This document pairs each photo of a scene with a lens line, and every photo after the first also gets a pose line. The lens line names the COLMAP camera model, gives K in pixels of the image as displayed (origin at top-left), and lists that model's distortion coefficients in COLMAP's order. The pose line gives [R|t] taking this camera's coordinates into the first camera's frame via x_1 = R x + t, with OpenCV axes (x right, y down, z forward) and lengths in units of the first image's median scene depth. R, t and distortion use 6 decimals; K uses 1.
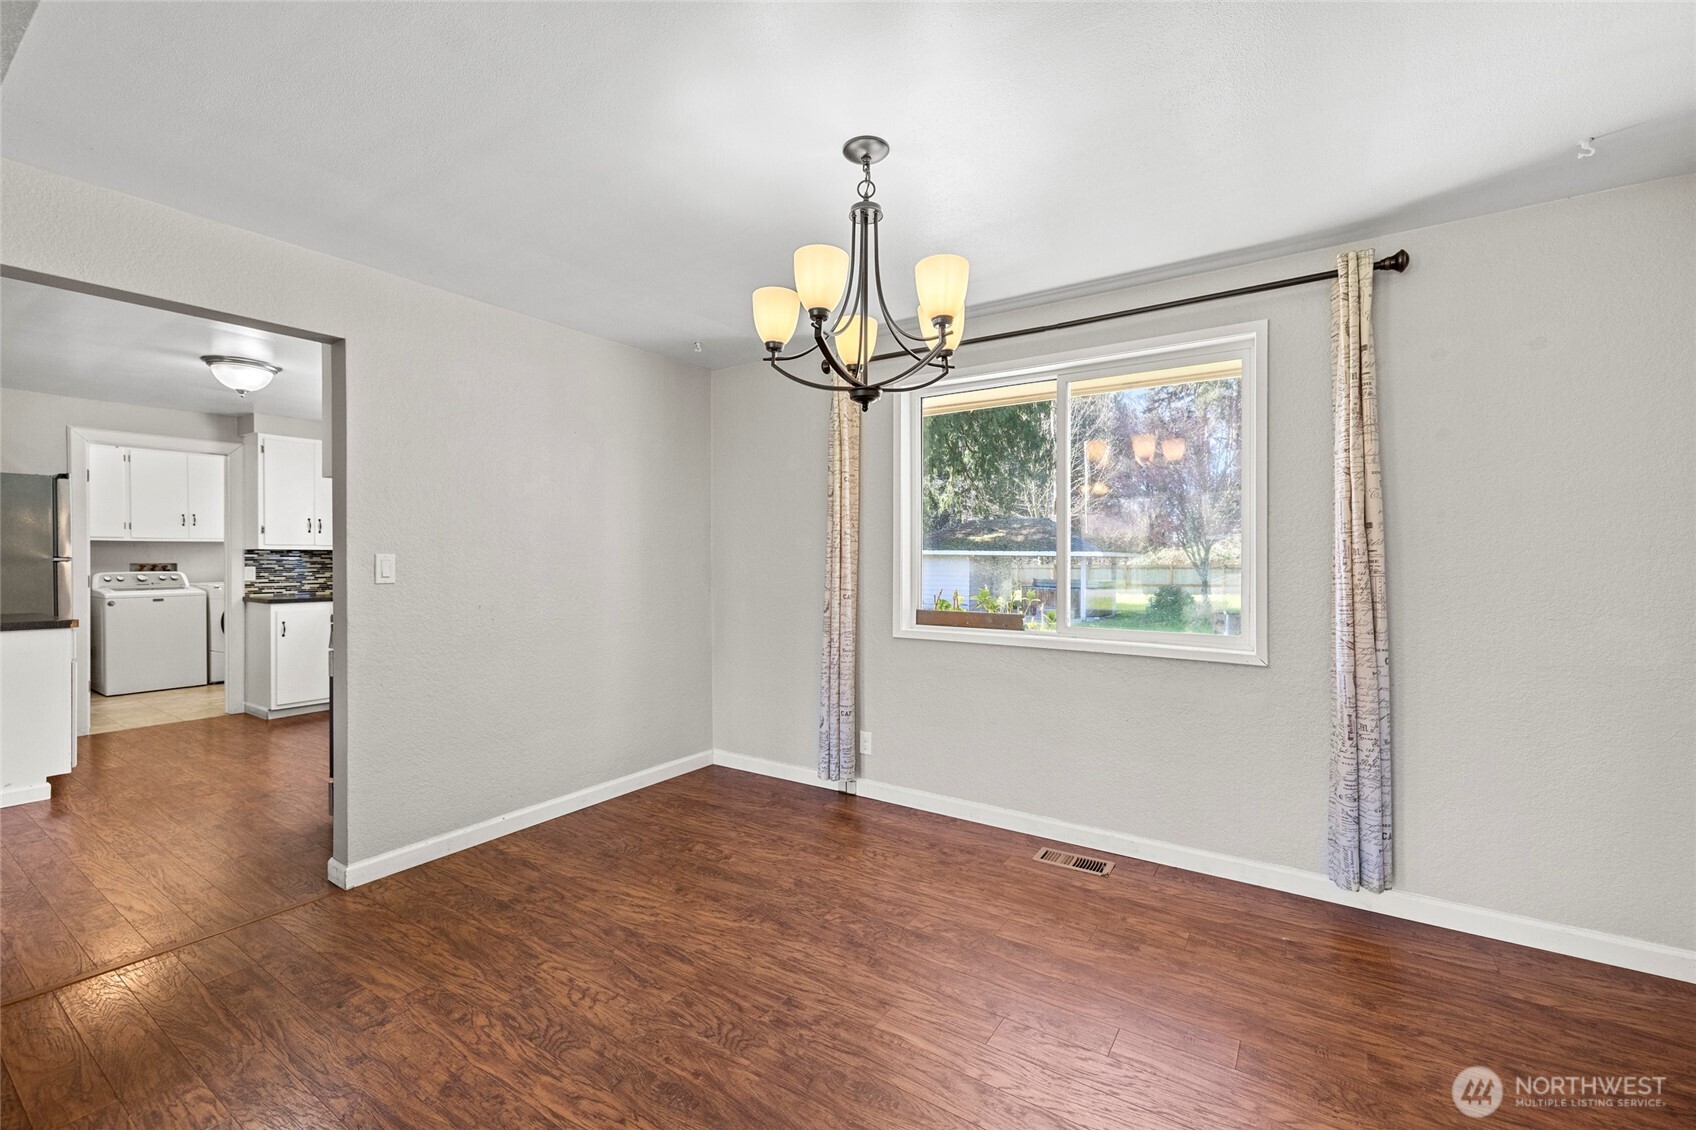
lens RADIAL K [[710.1, 0, 838.5], [0, 710.1, 563.2], [0, 0, 1]] dist [0.000276, -0.000028]
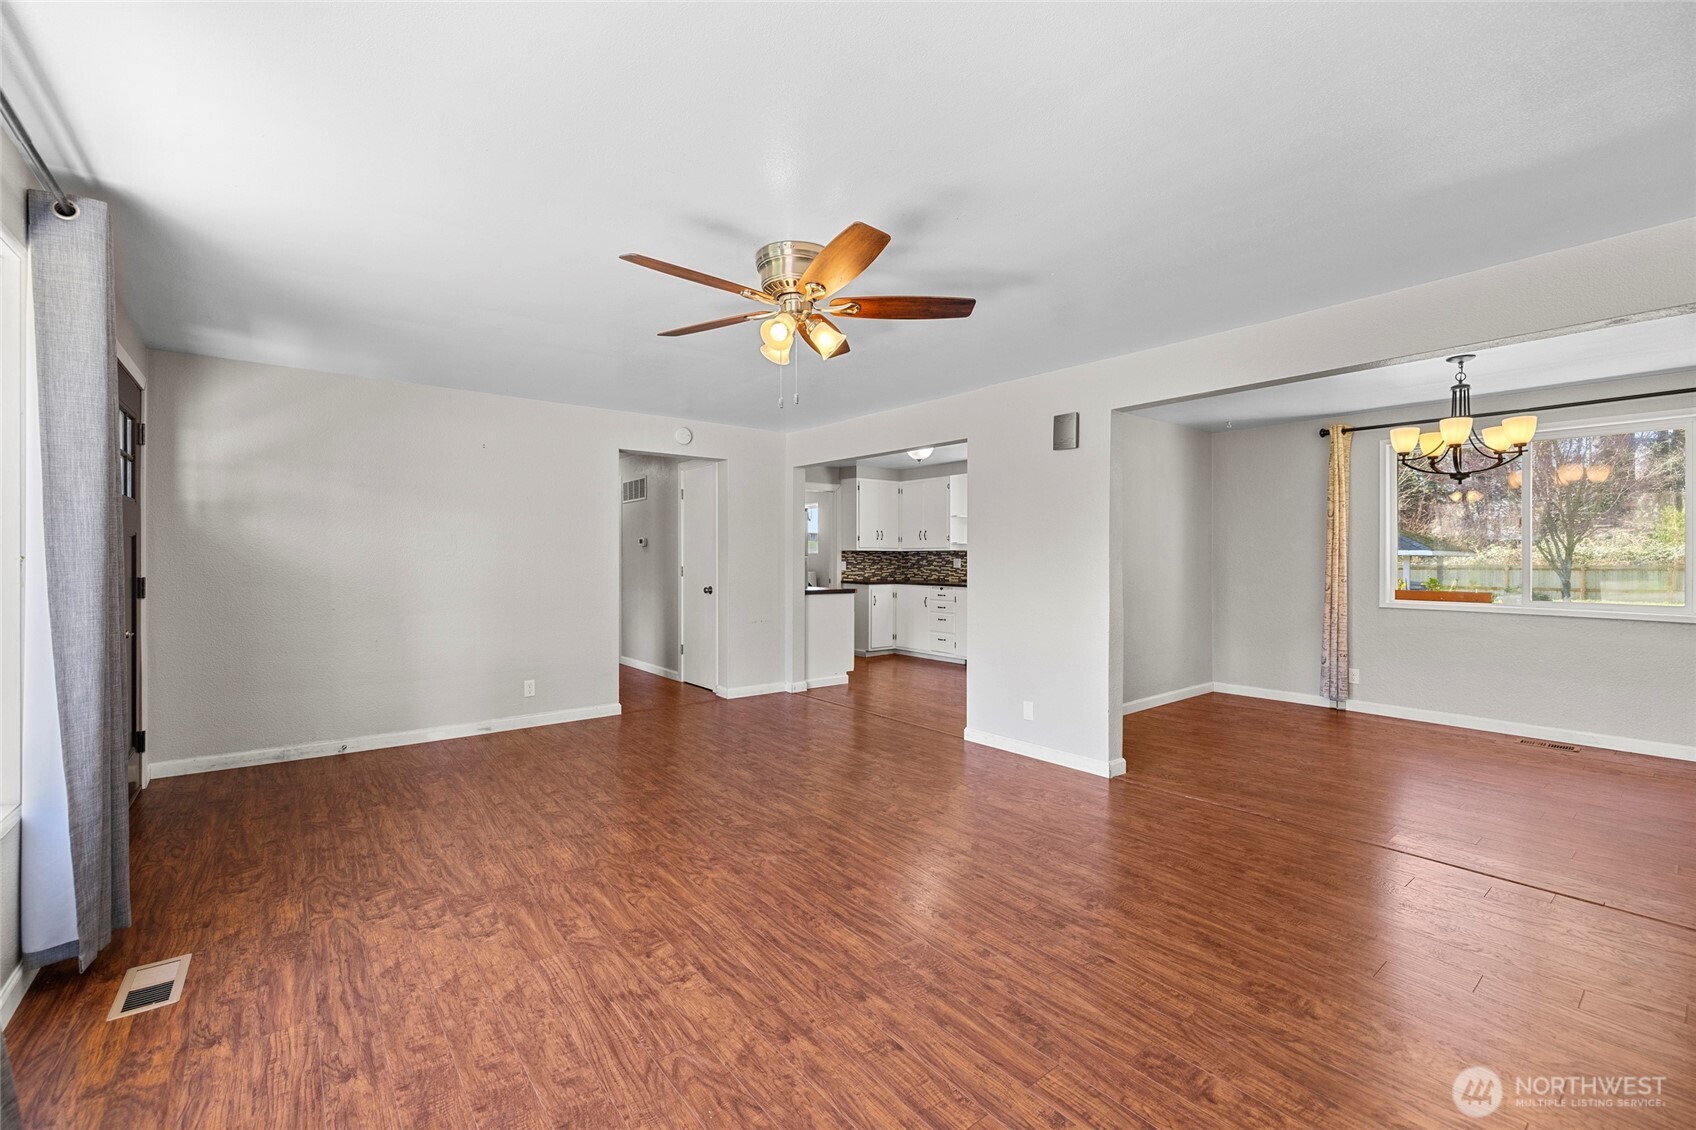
lens RADIAL K [[700.3, 0, 840.9], [0, 700.3, 555.1], [0, 0, 1]] dist [-0.000648, -0.000101]
pose [[0.953129, -0.000321, -0.302564, -0.379876], [-0.002664, 0.999952, -0.009454, 0.005562], [0.302552, 0.009817, 0.953082, -0.529666]]
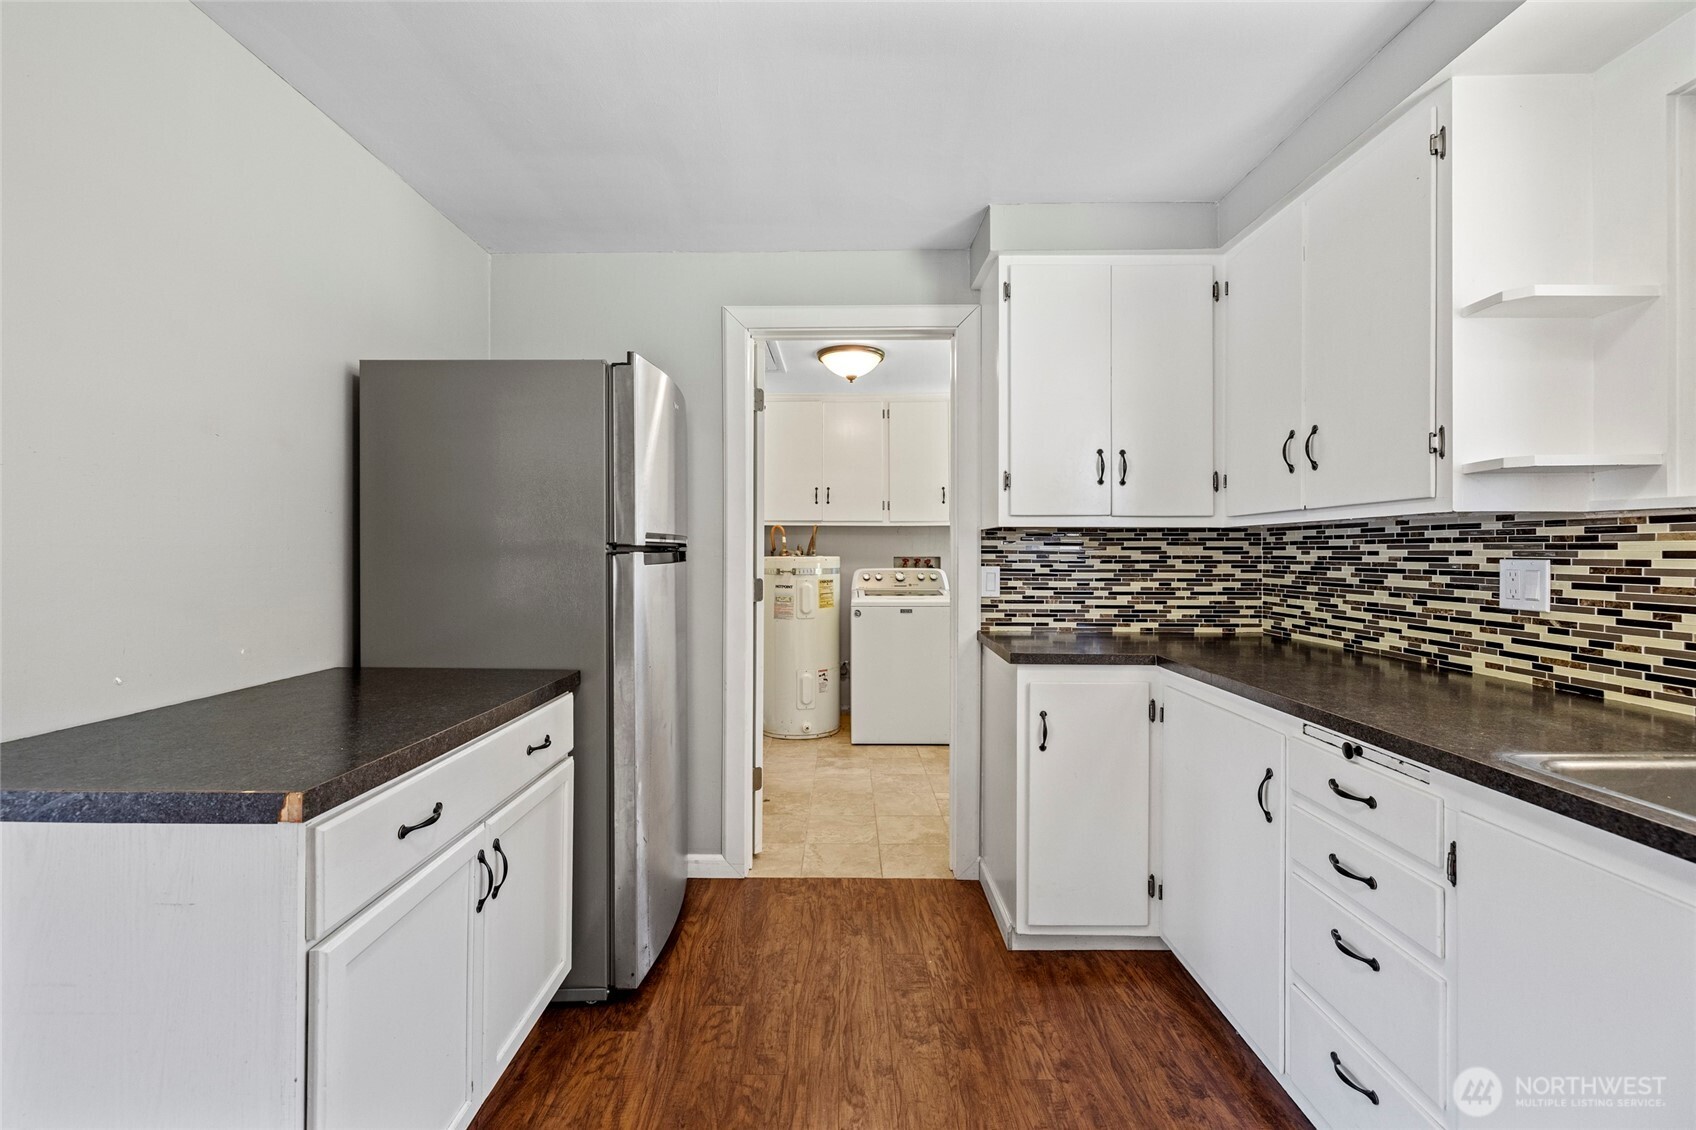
lens RADIAL K [[708.4, 0, 838.7], [0, 708.4, 548.0], [0, 0, 1]] dist [0.000333, -0.000080]
pose [[0.551989, -0.003346, -0.833845, -0.525352], [-0.007356, 0.999933, -0.008882, -0.002557], [0.833819, 0.011037, 0.551927, 0.699185]]
